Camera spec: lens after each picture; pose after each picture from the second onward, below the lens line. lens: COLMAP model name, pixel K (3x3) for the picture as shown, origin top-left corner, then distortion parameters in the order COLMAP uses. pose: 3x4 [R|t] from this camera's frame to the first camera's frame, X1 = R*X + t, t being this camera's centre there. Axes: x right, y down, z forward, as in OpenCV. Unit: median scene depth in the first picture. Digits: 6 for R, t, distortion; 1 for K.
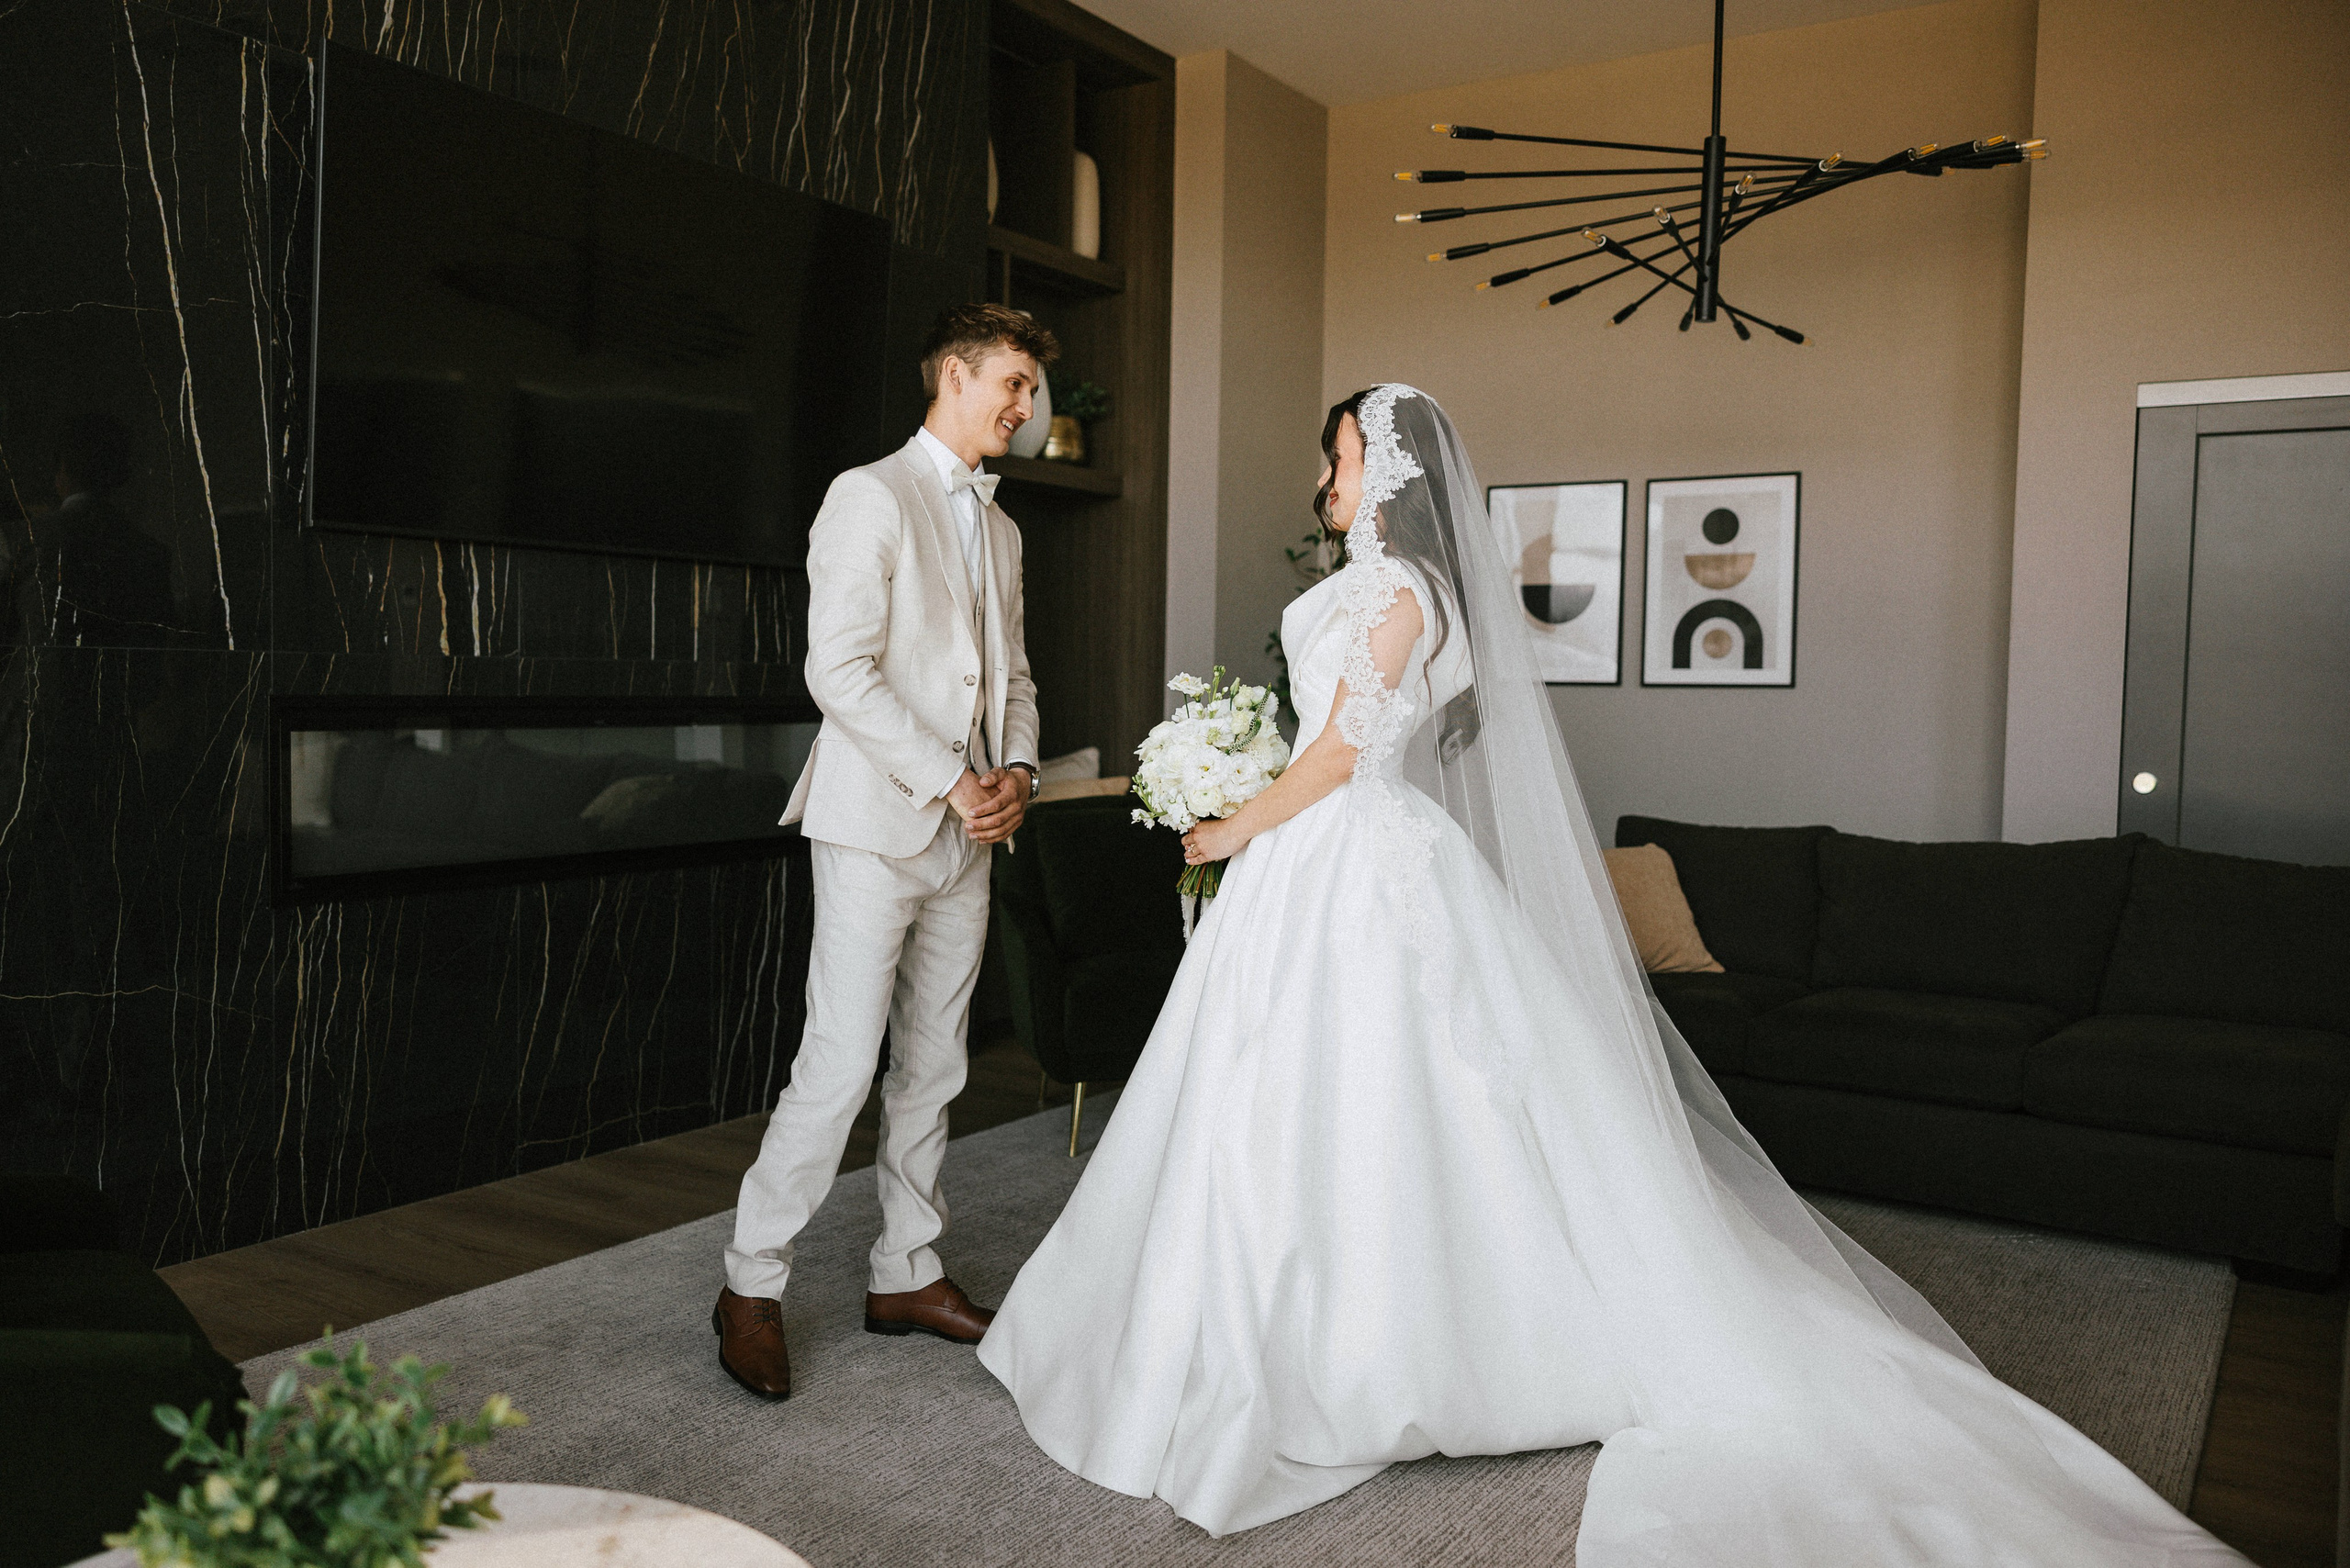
lens RADIAL K [[1942.8, 0, 1175.0], [0, 1942.8, 784.0], [0, 0, 1]] dist [0.023933, -0.014679]
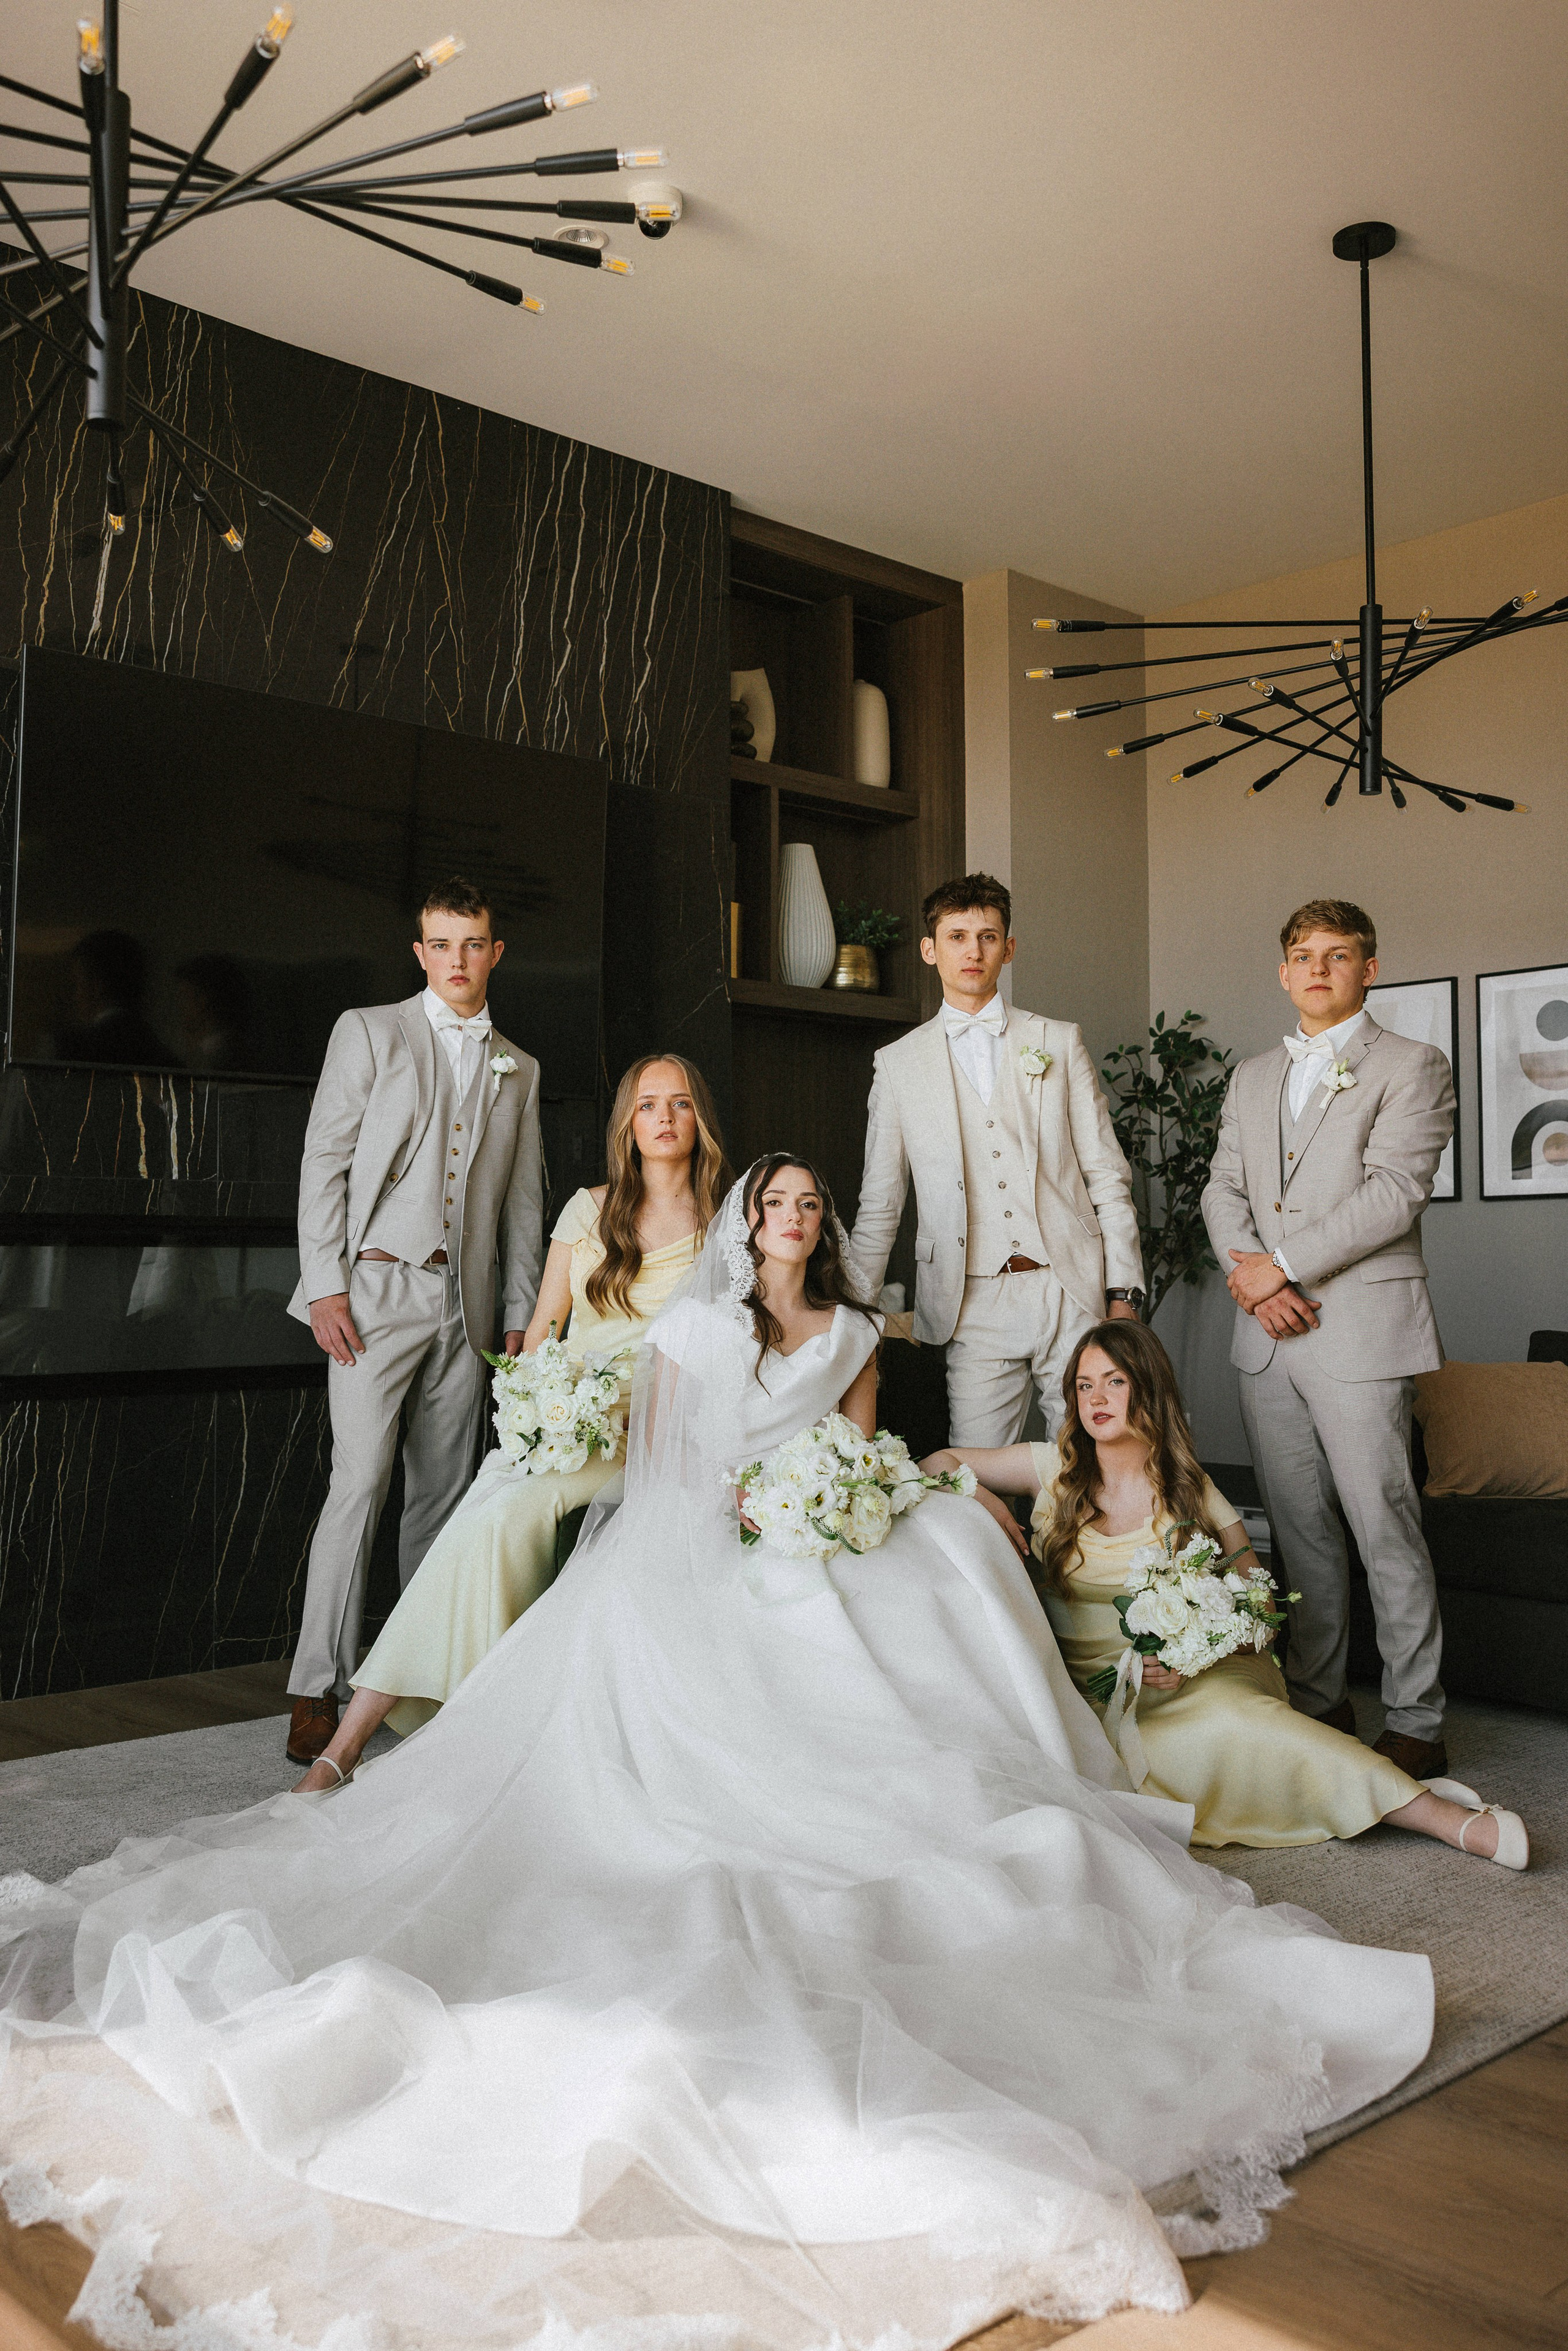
lens RADIAL K [[2160.2, 0, 784.0], [0, 2160.2, 1175.5], [0, 0, 1]] dist [0.006128, 0.014180]
pose [[0.967613, -0.033666, -0.250185, 0.247918], [0.008578, 0.994880, -0.100697, 0.051552], [0.252294, 0.095290, 0.962947, -0.071887]]
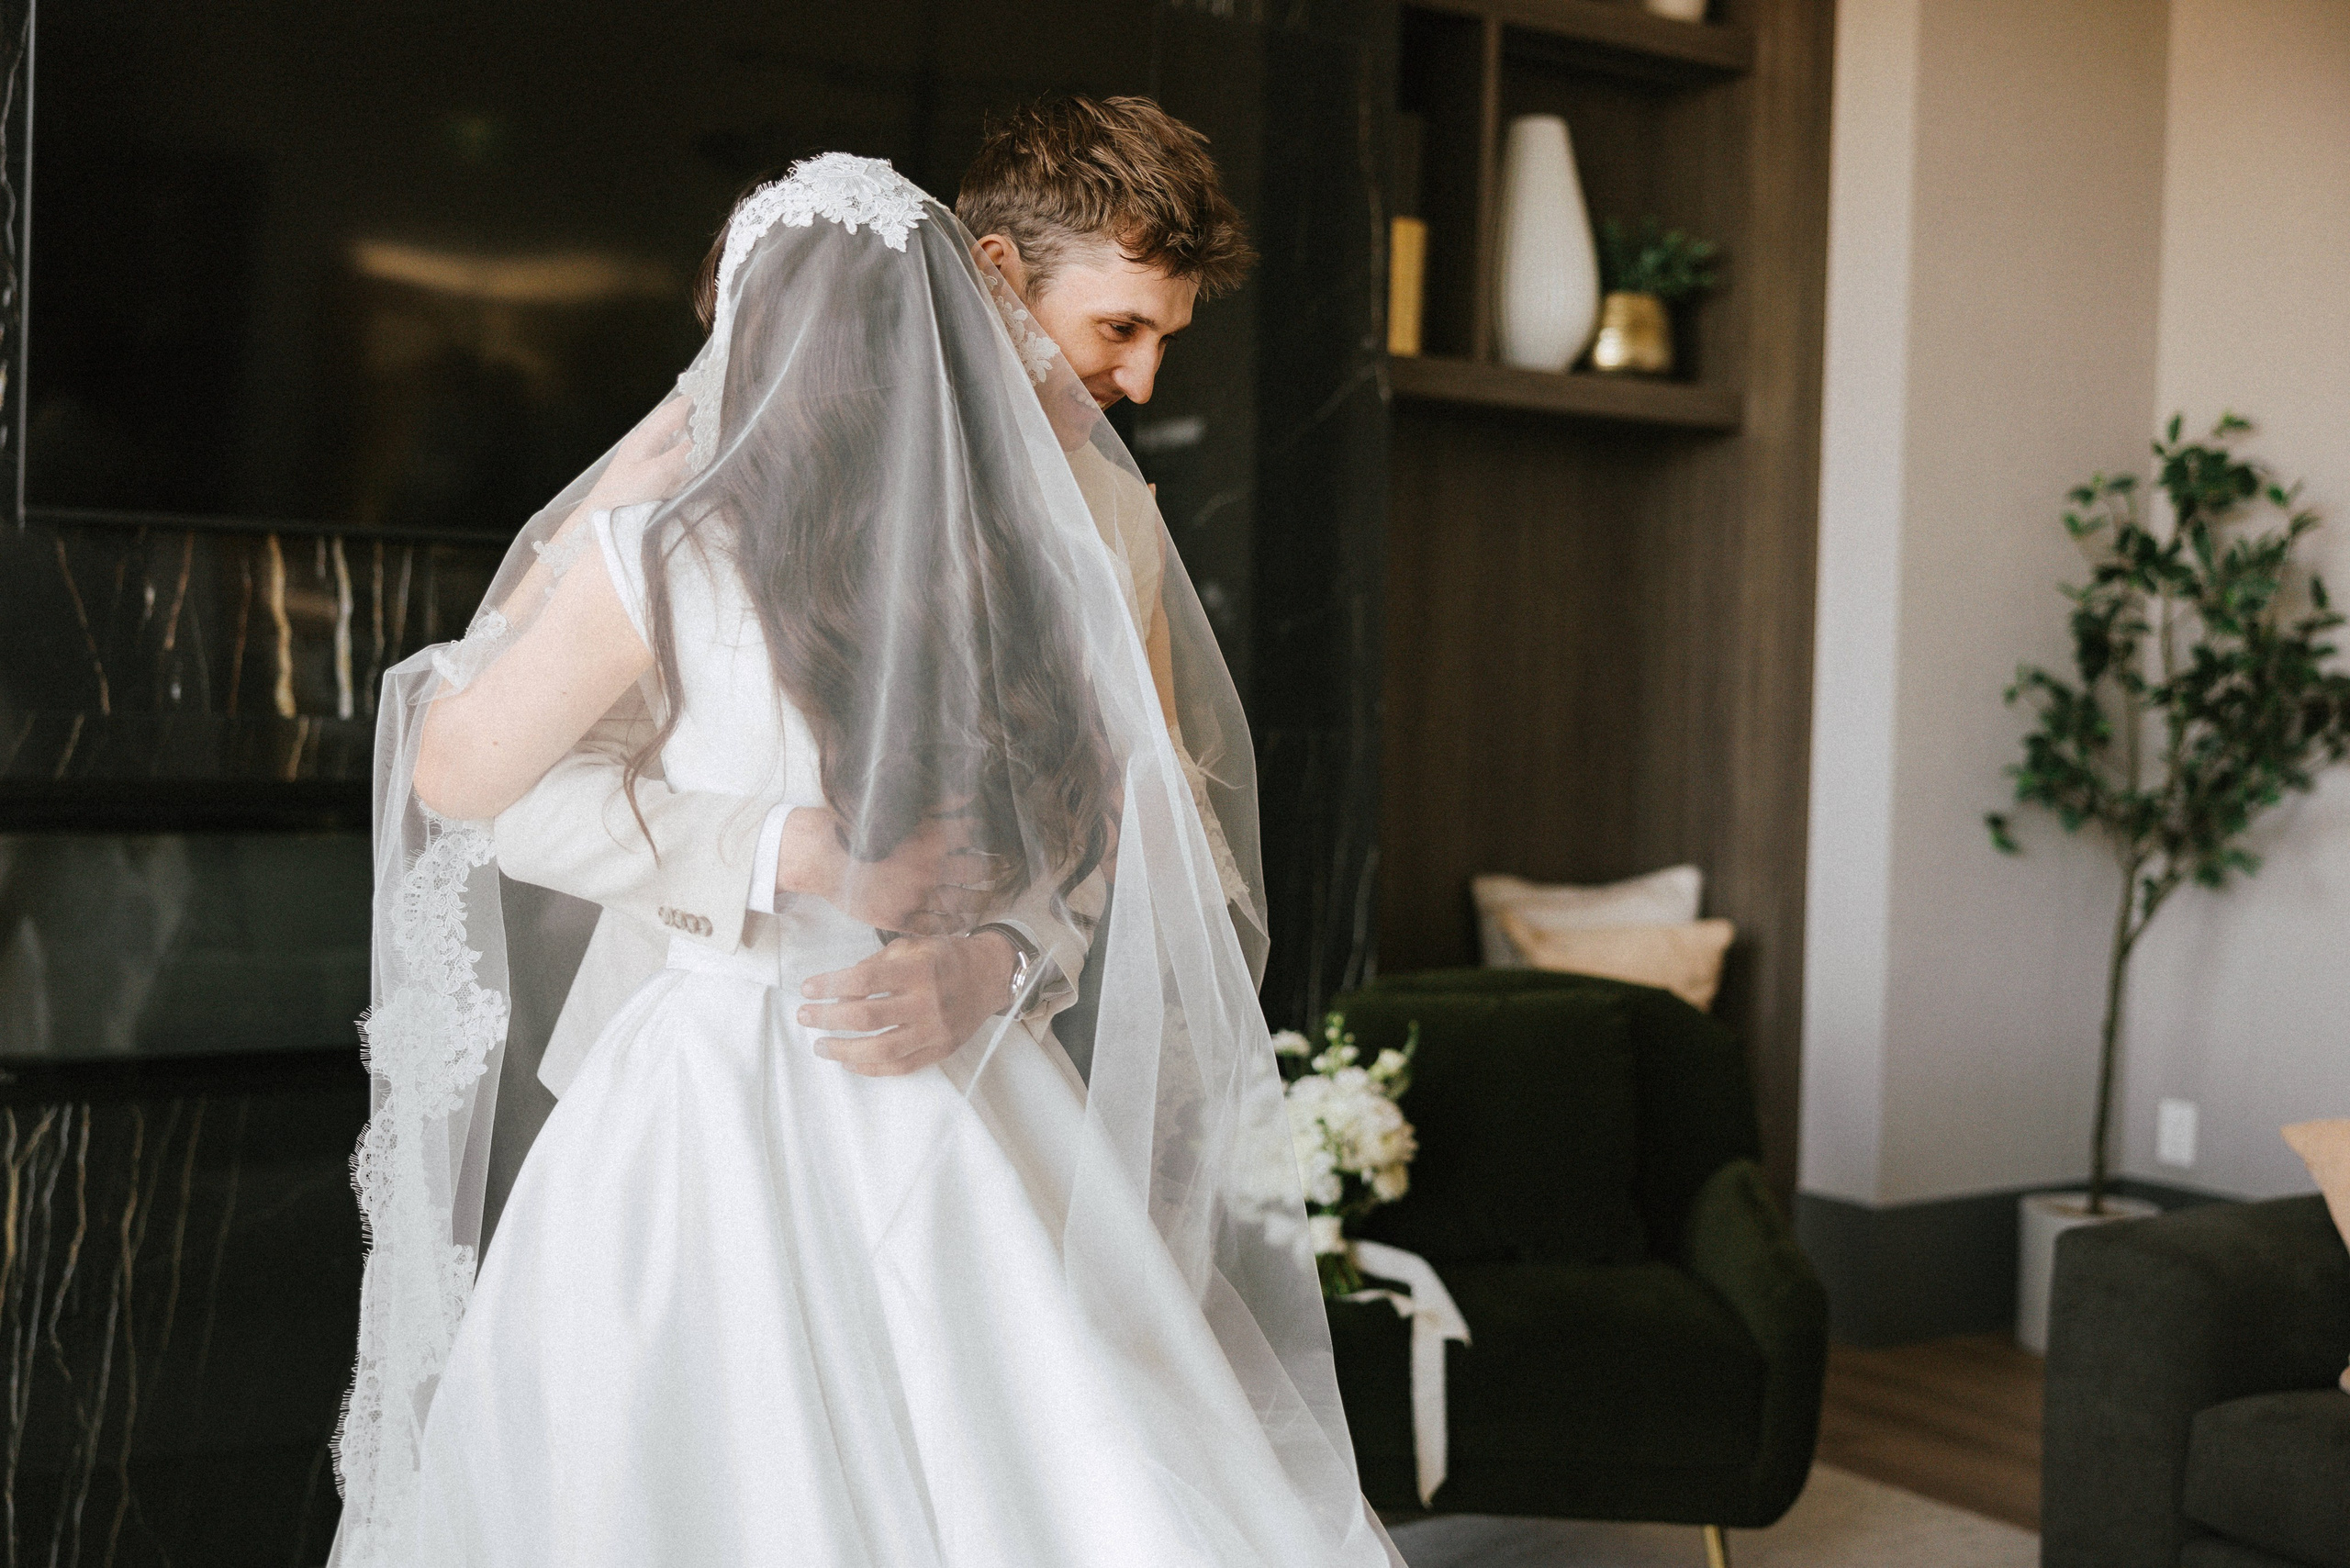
lens RADIAL K [[2837.2, 0, 1175.0], [0, 2837.2, 784.0], [0, 0, 1]] dist [0.000935, 0.006753]
pose [[0.910066, 0.018462, -0.414052, 0.236484], [-0.030537, 0.999279, -0.022562, -0.028875], [0.413337, 0.033177, 0.909974, 0.254704]]
